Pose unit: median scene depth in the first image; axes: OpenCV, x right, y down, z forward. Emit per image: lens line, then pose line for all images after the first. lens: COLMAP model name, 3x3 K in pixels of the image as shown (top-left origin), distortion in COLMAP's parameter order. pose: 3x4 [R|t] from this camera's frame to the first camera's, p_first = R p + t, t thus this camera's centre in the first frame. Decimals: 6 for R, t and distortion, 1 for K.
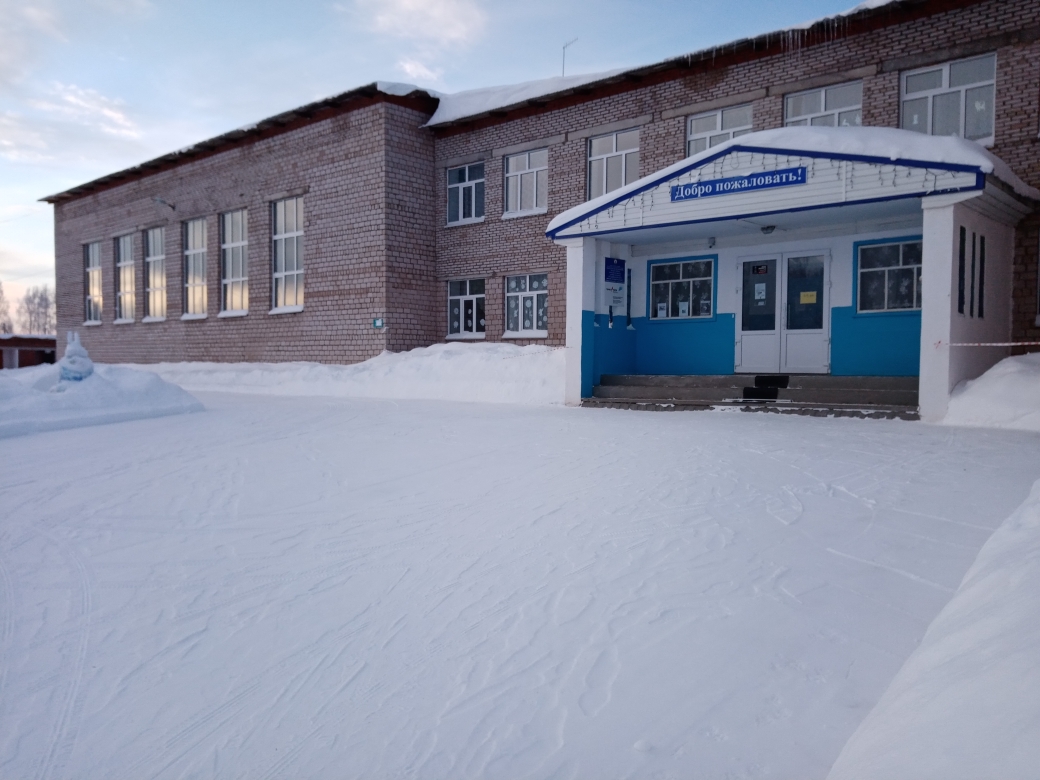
lens RADIAL K [[807.0, 0, 518.2], [0, 807.0, 382.4], [0, 0, 1]] dist [0.013861, -0.010558]
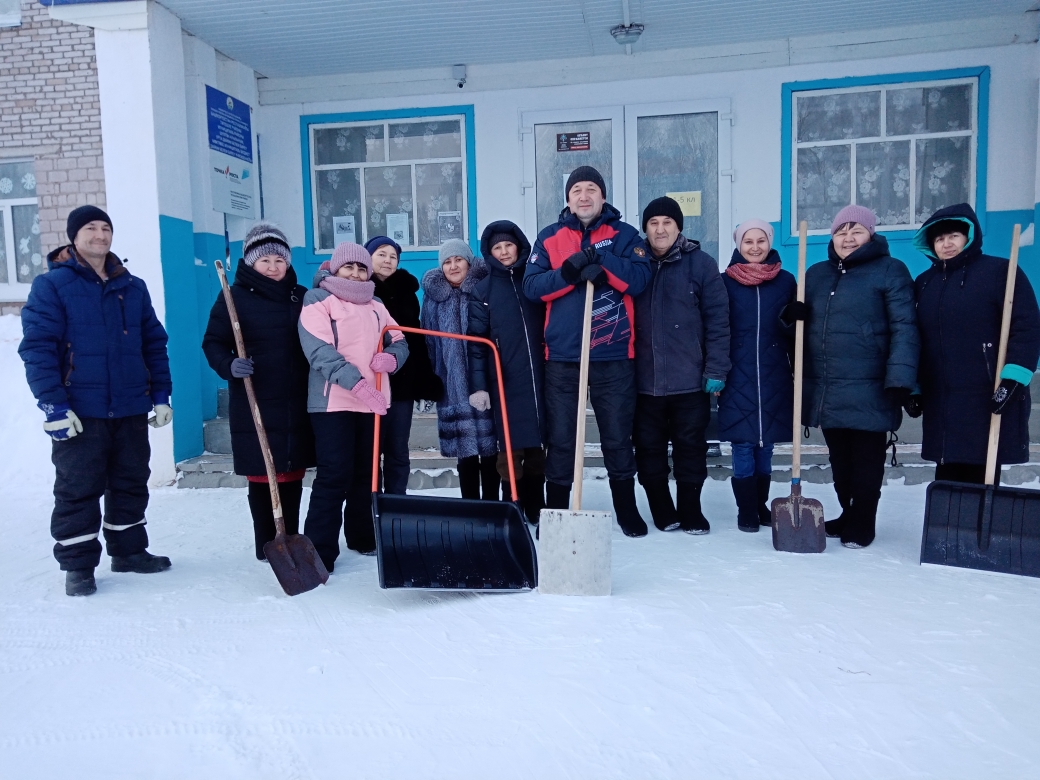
lens RADIAL K [[807.0, 0, 512.4], [0, 807.0, 392.8], [0, 0, 1]] dist [0.013861, -0.010558]
pose [[0.846336, -0.073625, 0.527536, 0.018434], [0.044325, 0.996701, 0.067992, -0.030021], [-0.530802, -0.034161, 0.846807, 0.619130]]
